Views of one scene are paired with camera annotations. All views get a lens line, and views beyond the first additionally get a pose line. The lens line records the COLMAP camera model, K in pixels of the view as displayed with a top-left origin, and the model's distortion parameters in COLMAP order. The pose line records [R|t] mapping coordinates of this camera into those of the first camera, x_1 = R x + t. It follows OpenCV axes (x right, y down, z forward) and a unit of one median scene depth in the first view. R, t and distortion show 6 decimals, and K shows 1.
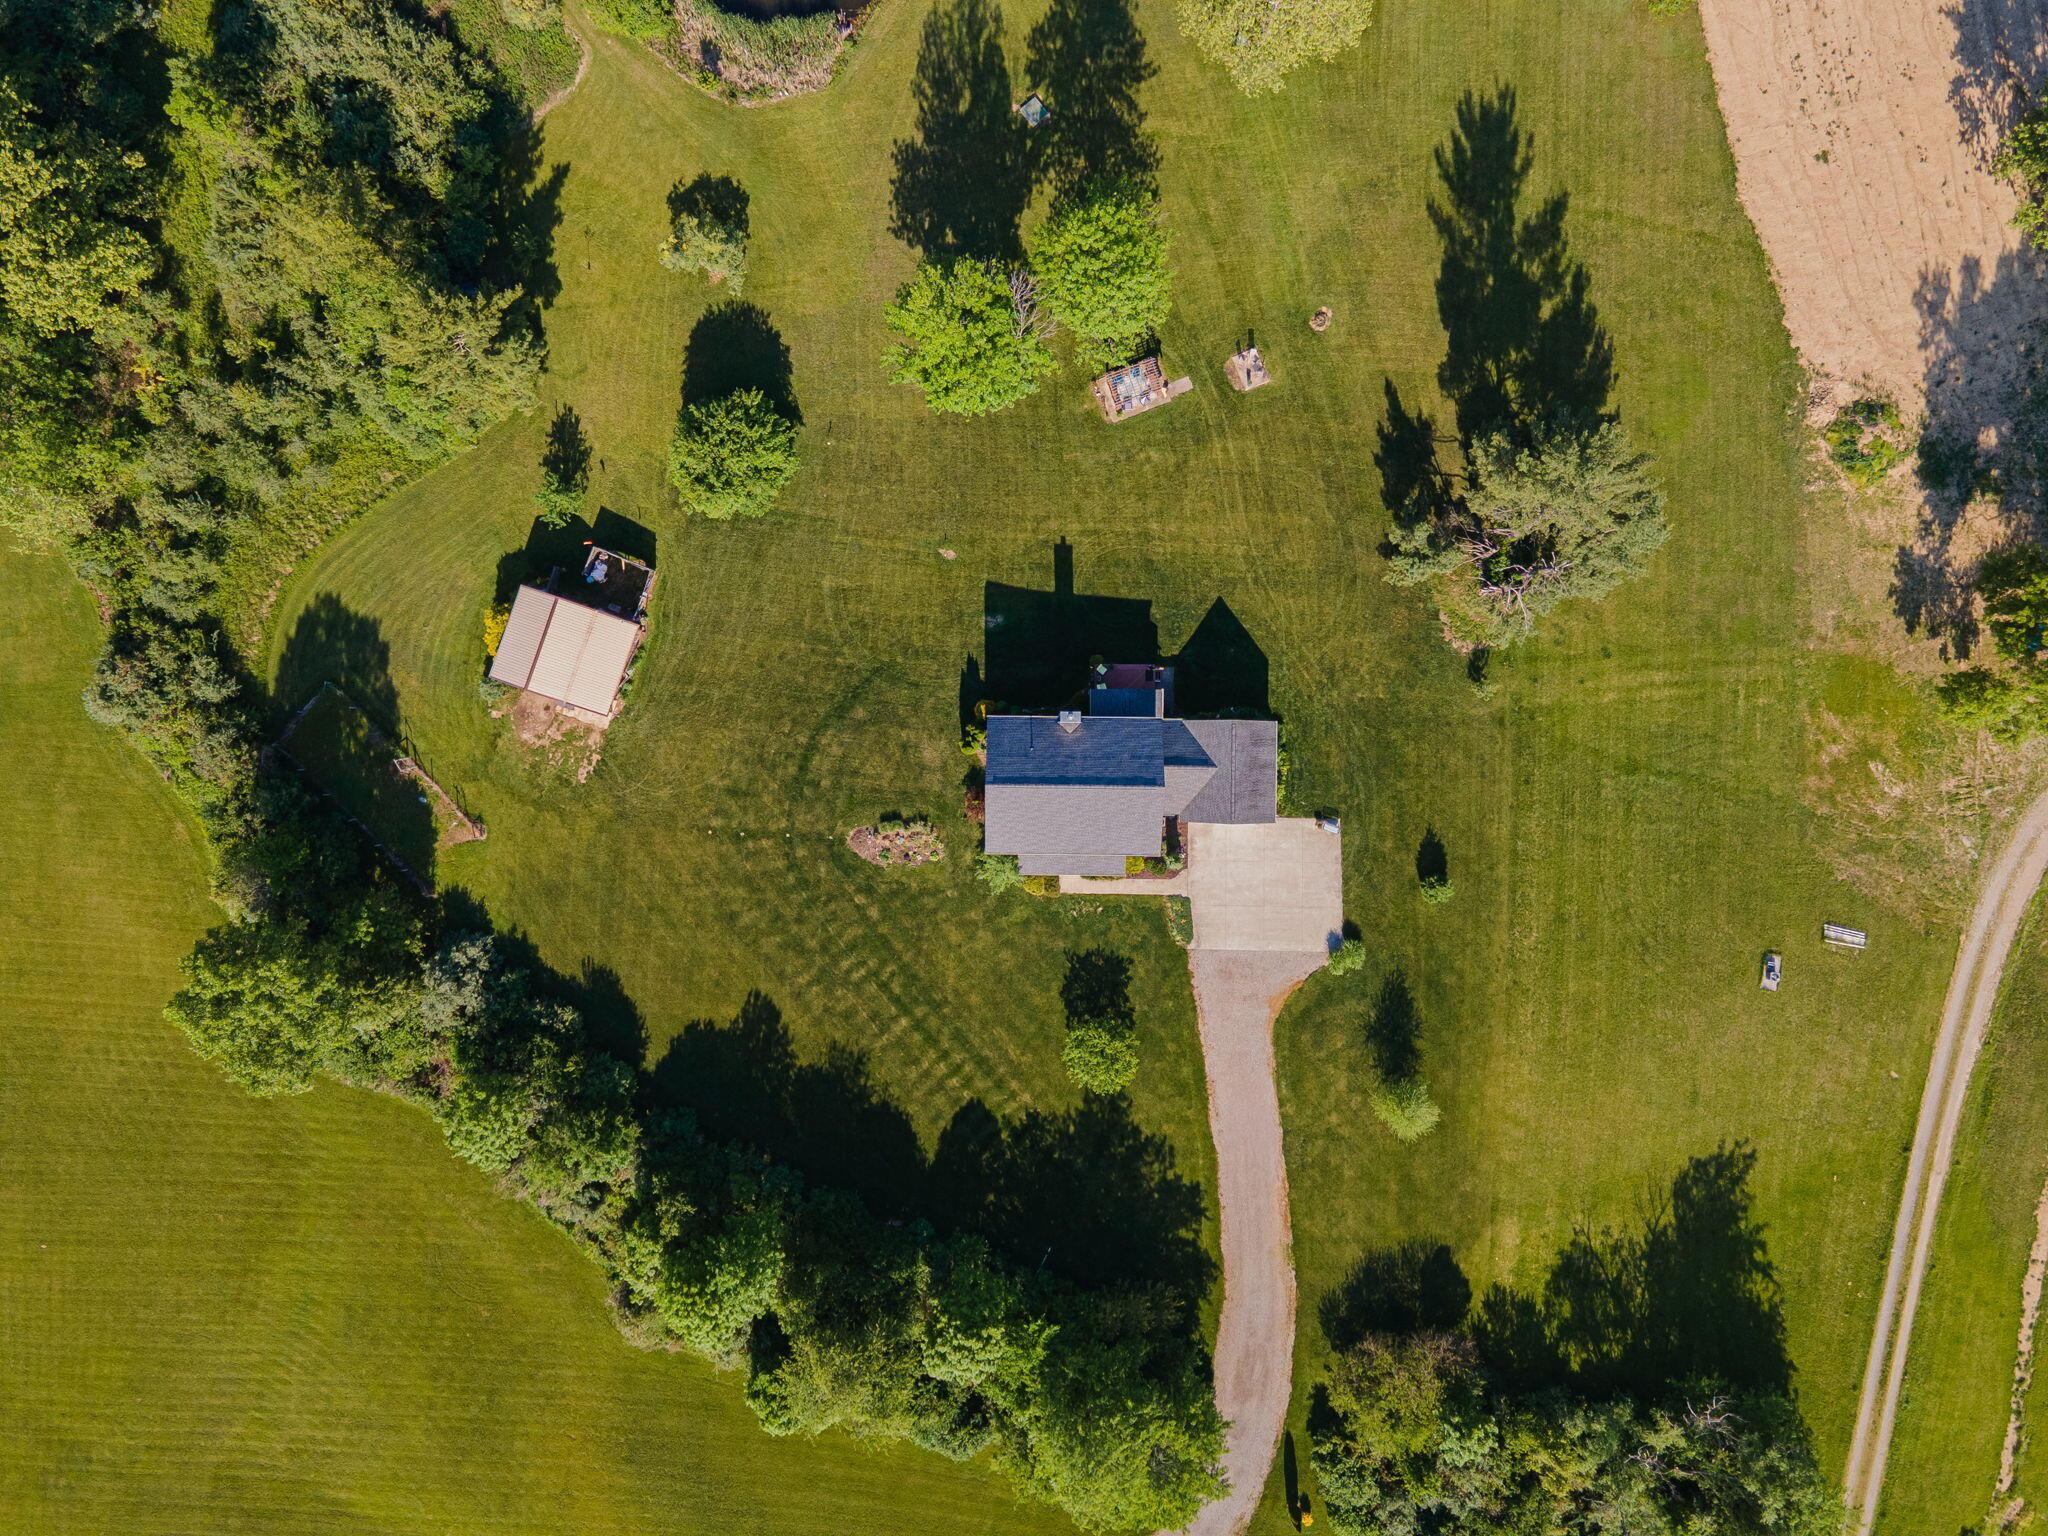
lens RADIAL K [[1473.1, 0, 1022.4], [0, 1473.1, 767.3], [0, 0, 1]] dist [0.031012, 0.021177]
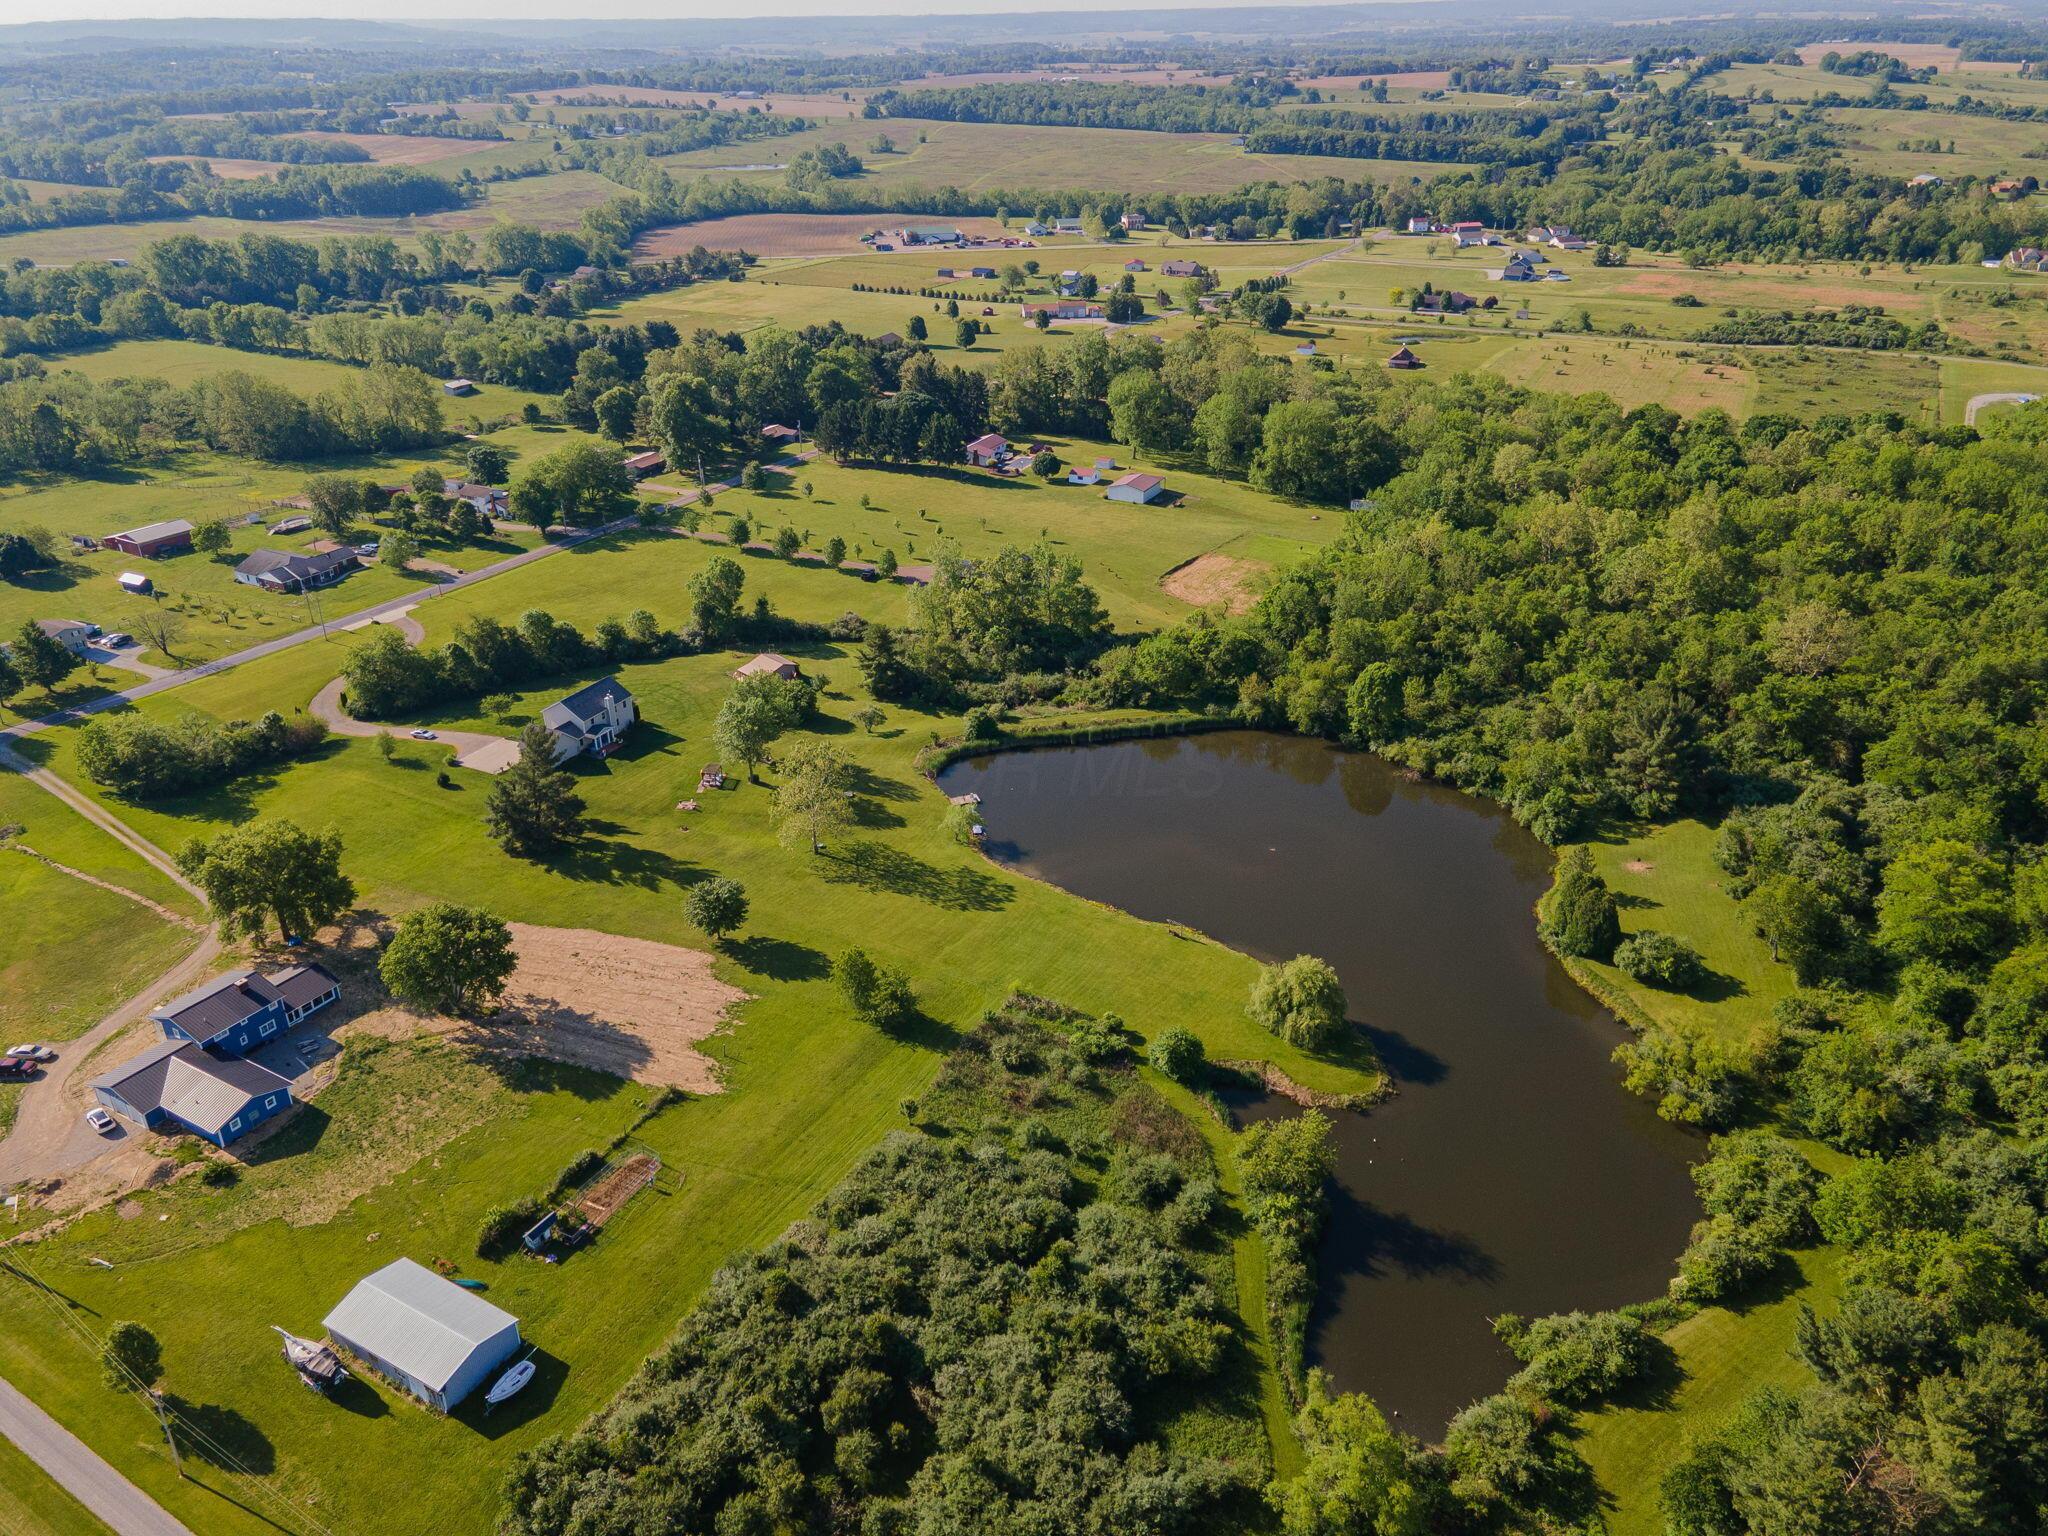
lens RADIAL K [[1473.1, 0, 1023.6], [0, 1473.1, 763.9], [0, 0, 1]] dist [0.031012, 0.021177]
pose [[-0.455107, 0.411909, -0.789436, 1.589823], [-0.889481, -0.169243, 0.424476, -1.591898], [0.041239, 0.895370, 0.443409, 0.027045]]
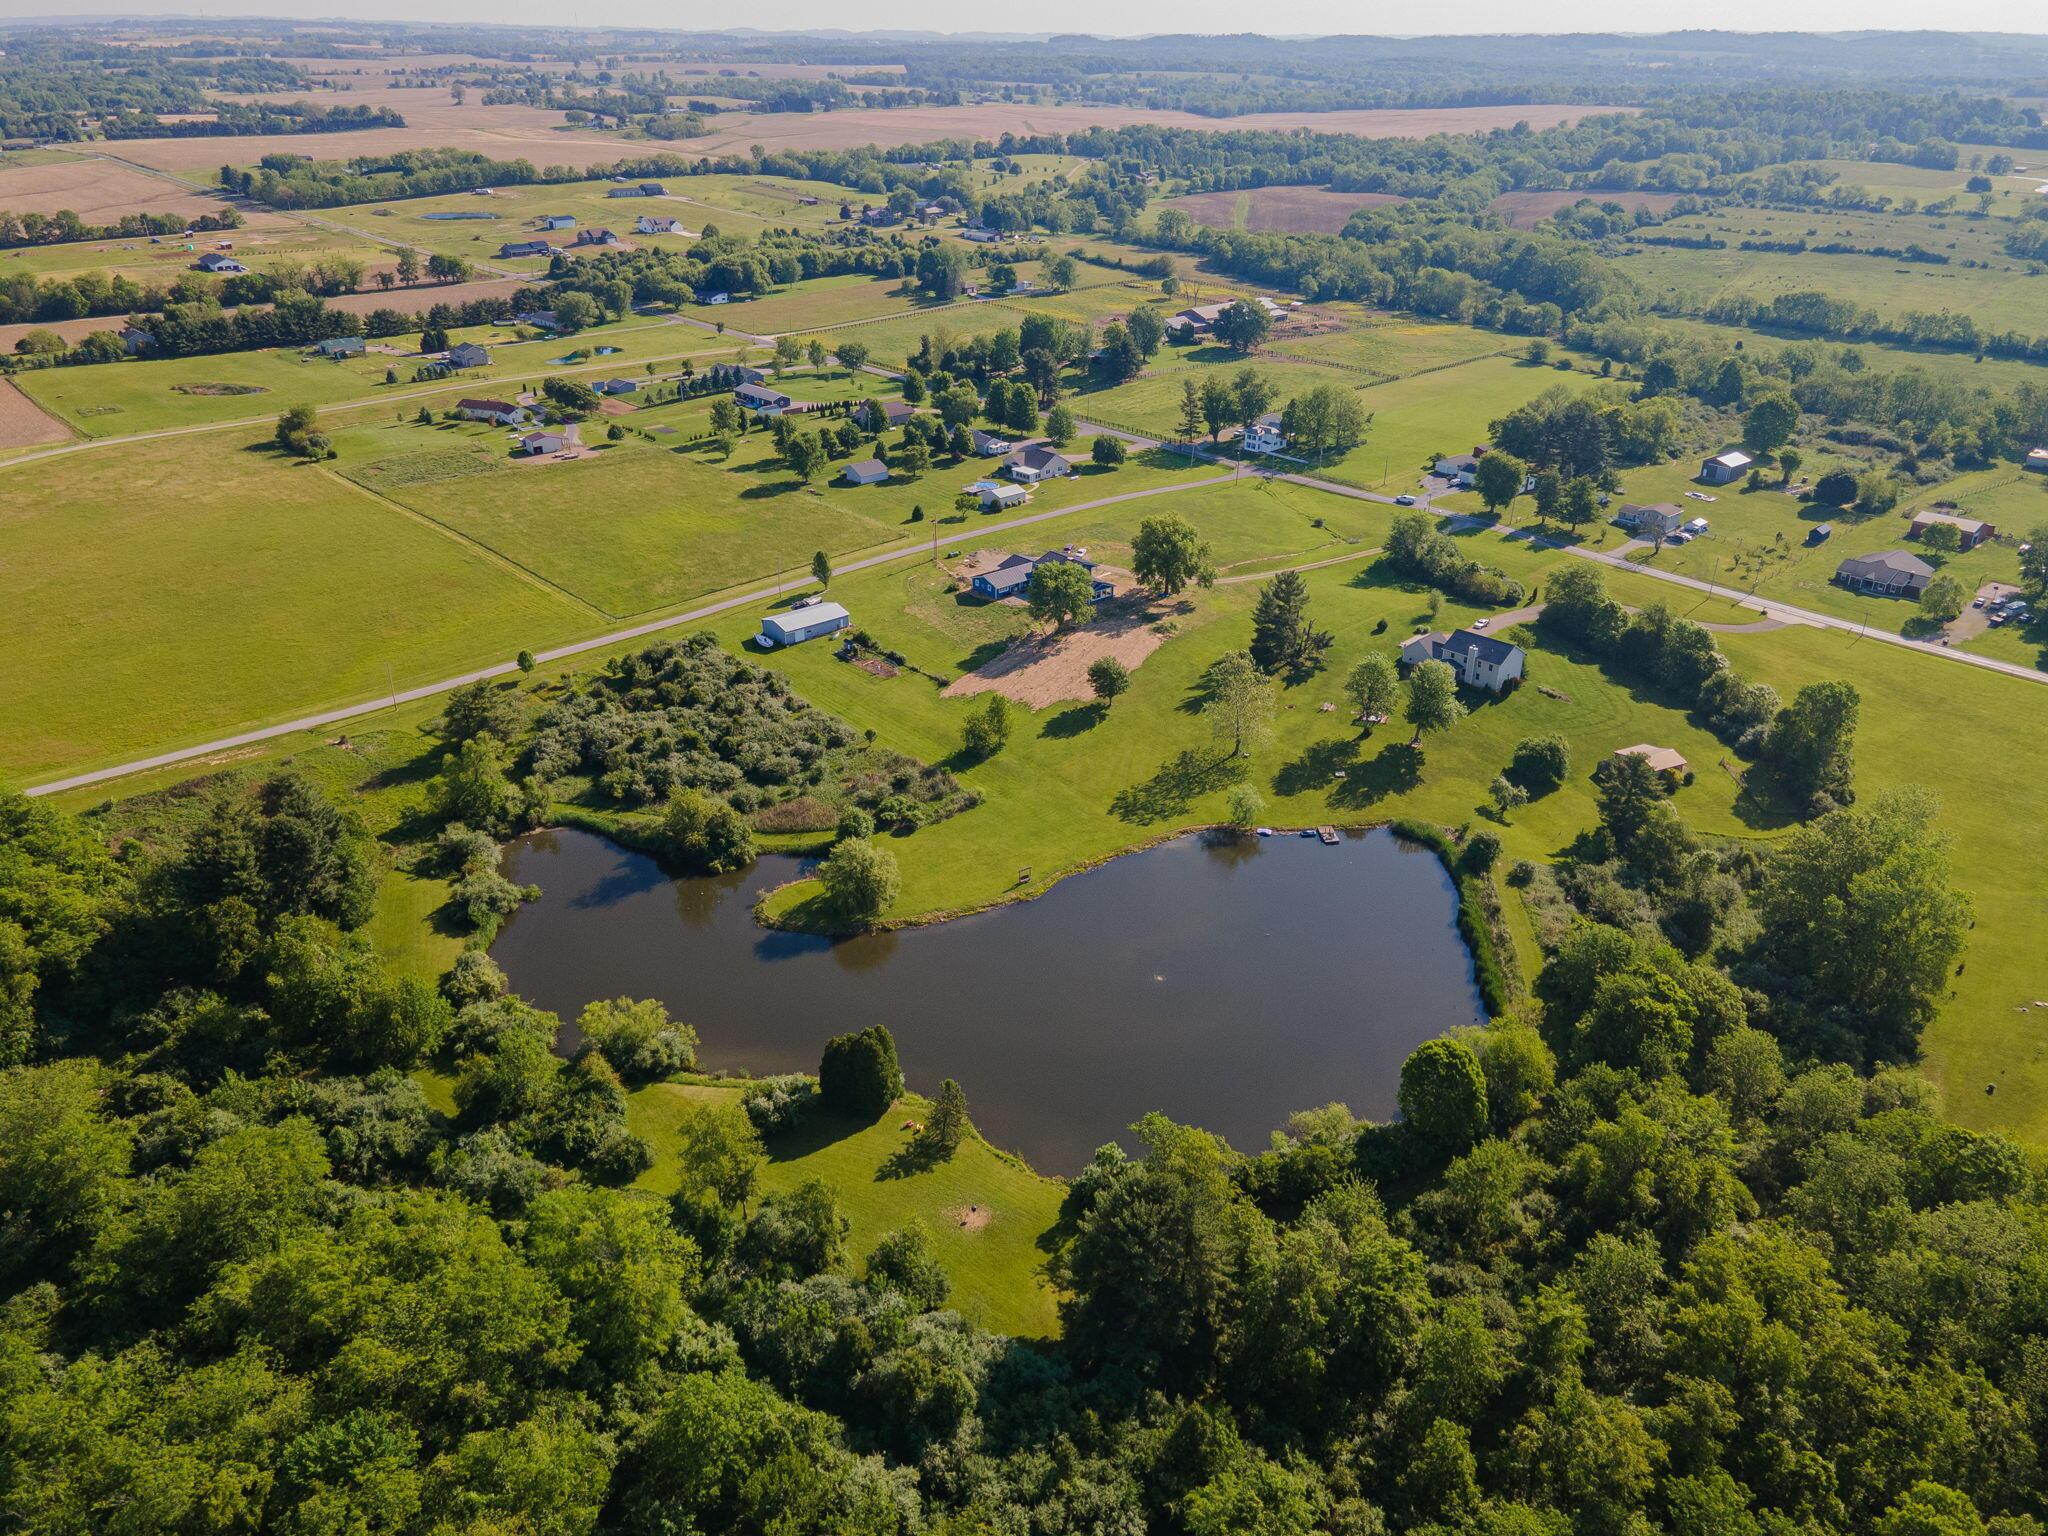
lens RADIAL K [[1473.1, 0, 1019.4], [0, 1473.1, 766.7], [0, 0, 1]] dist [0.031012, 0.021177]
pose [[-0.707706, -0.313731, 0.633029, -1.081062], [0.706105, -0.283848, 0.648726, -2.275975], [-0.023842, 0.906092, 0.422408, 0.059337]]
